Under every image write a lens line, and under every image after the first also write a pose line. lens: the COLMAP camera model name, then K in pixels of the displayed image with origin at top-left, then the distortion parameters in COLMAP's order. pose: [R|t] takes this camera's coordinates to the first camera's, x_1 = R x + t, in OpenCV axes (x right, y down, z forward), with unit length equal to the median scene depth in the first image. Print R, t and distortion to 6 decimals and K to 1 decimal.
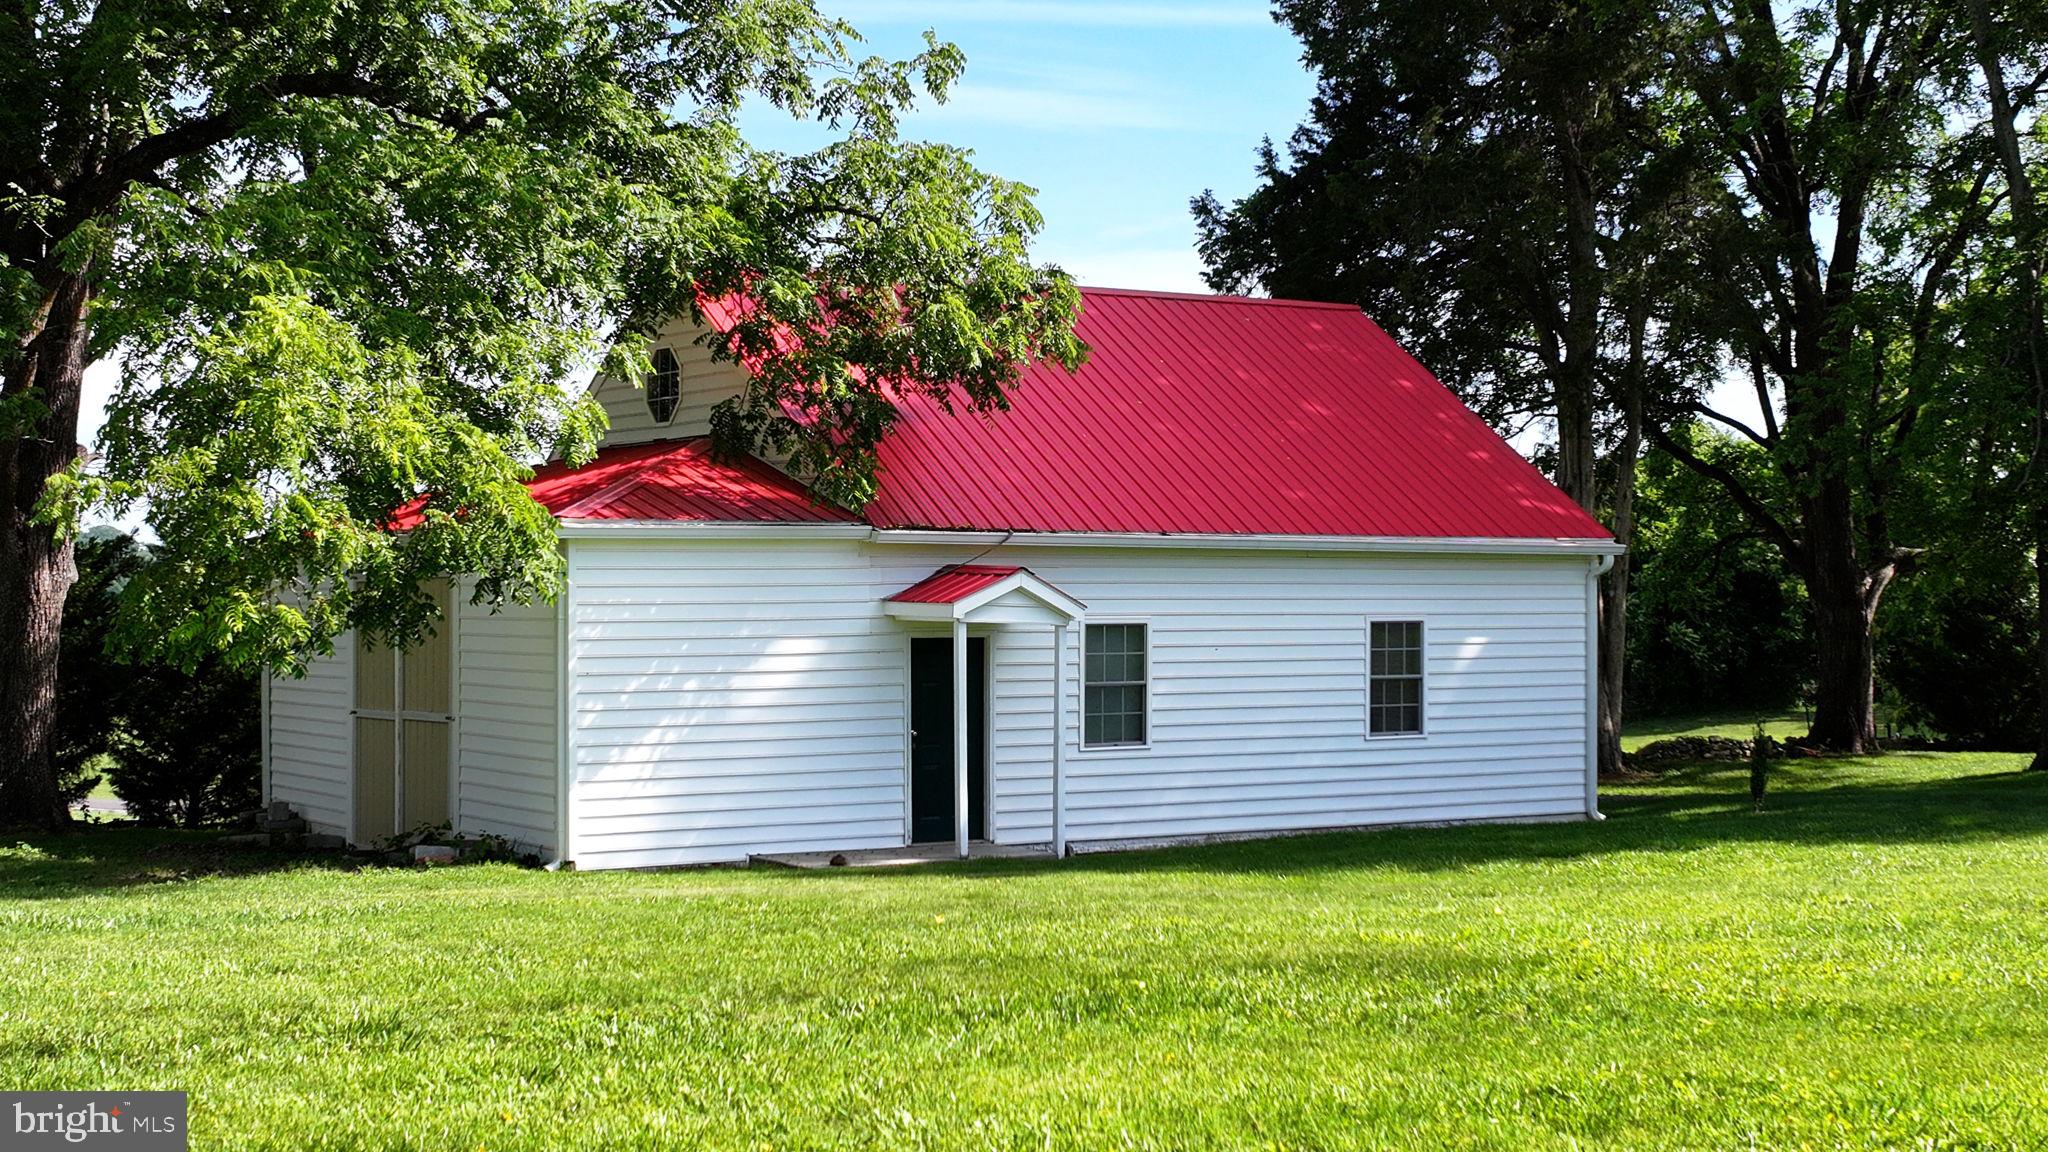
lens RADIAL K [[1674.9, 0, 1024.0], [0, 1674.9, 576.0], [0, 0, 1]] dist [0.016475, -0.022394]
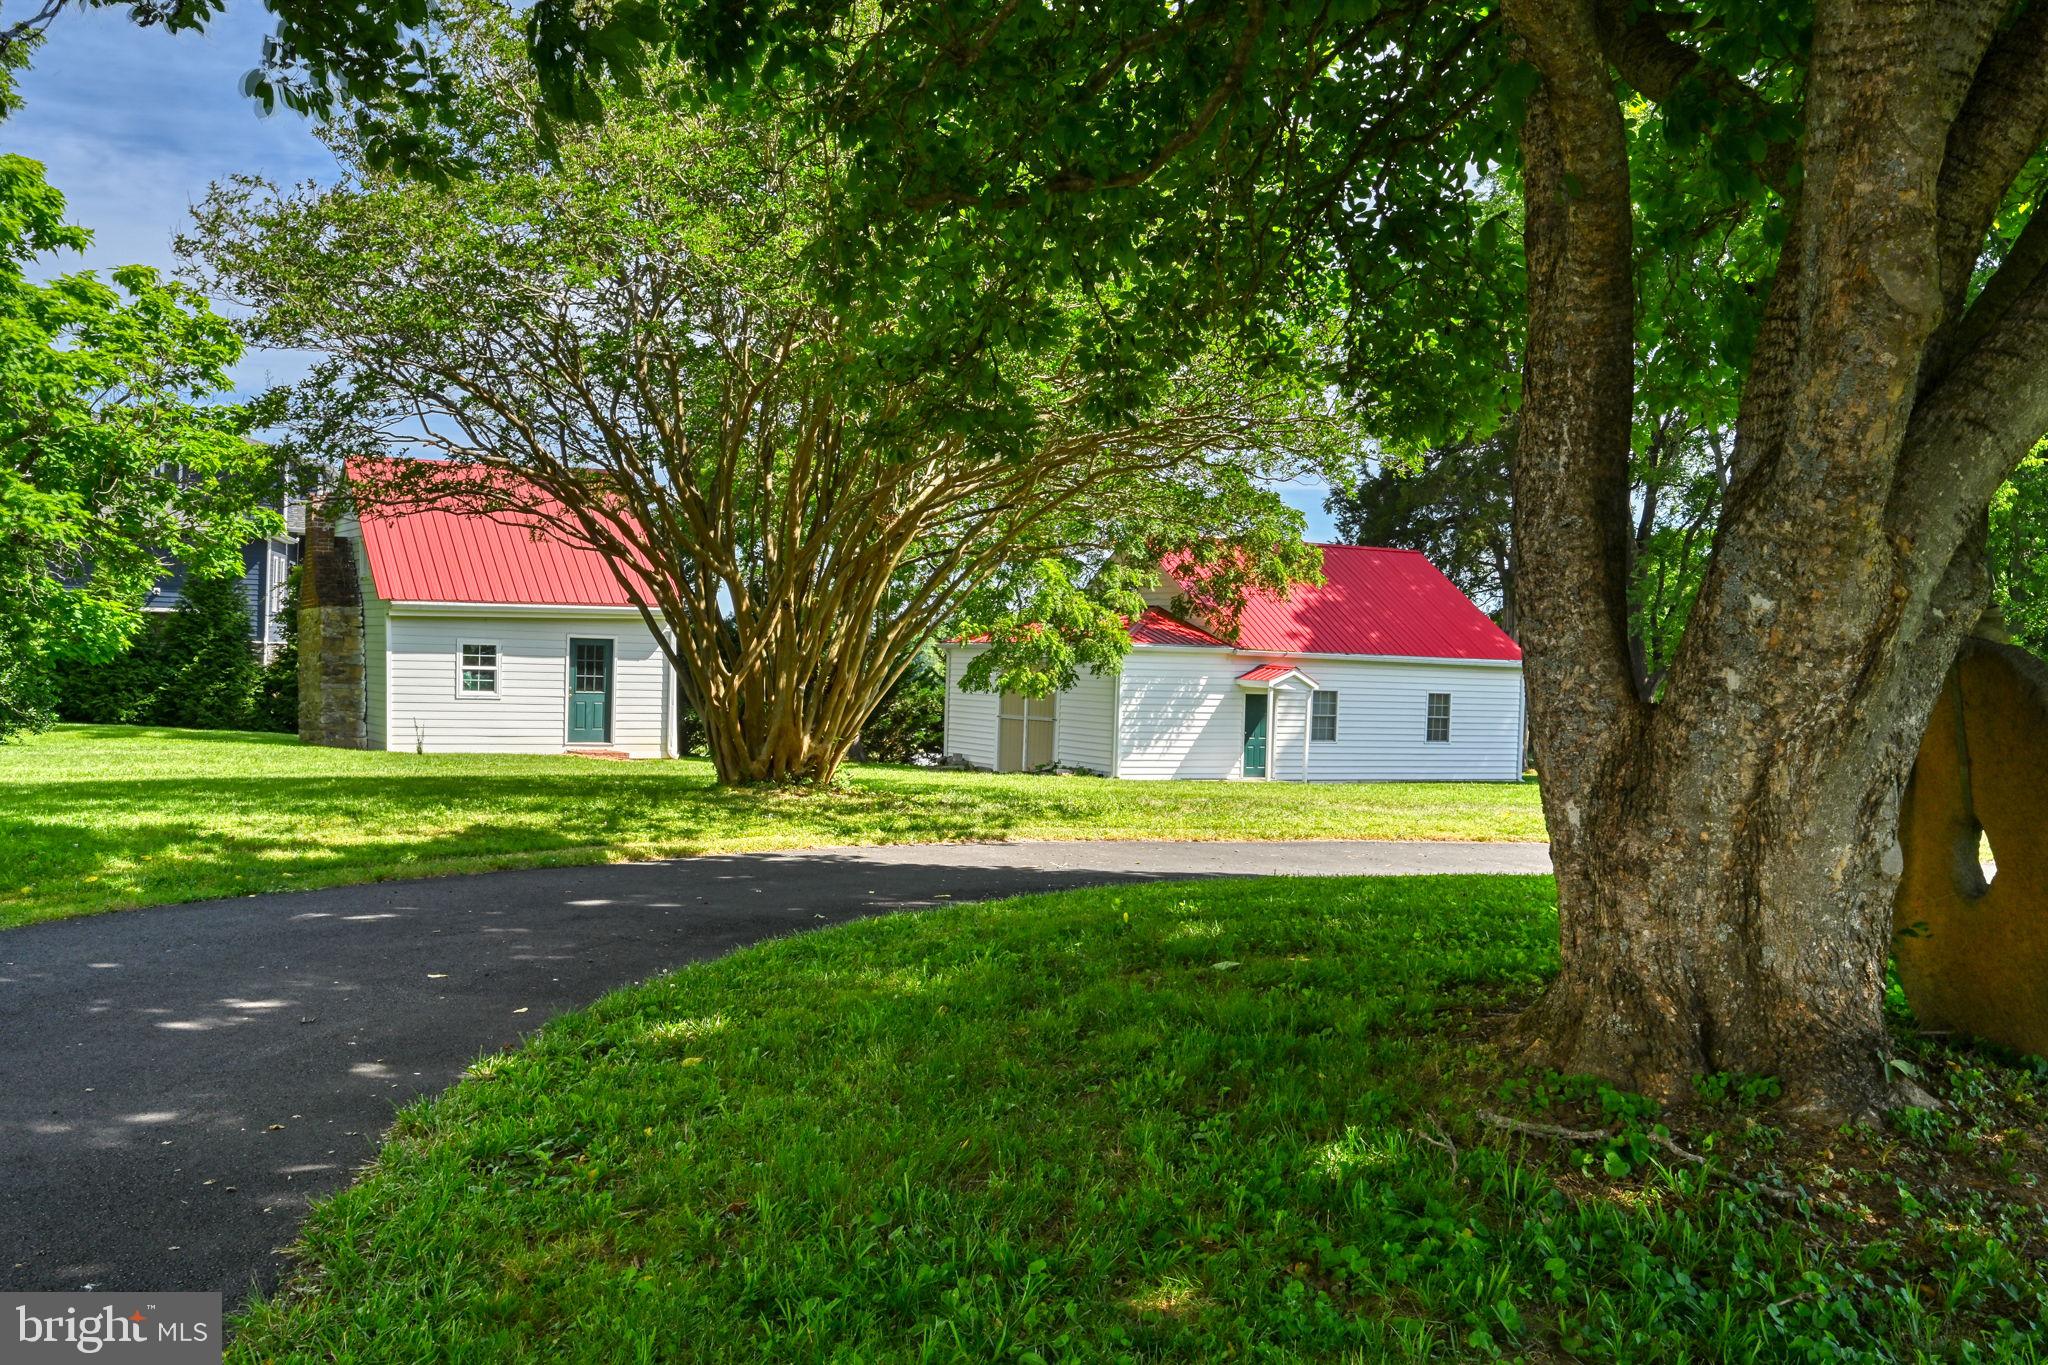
lens RADIAL K [[1254.3, 0, 1024.0], [0, 1254.3, 682.5], [0, 0, 1]] dist [-0.002038, -0.000508]
pose [[0.999342, 0.032739, -0.015614, -0.327721], [-0.032255, 0.999021, 0.030260, -0.021962], [0.016589, -0.029737, 0.999420, -0.749091]]
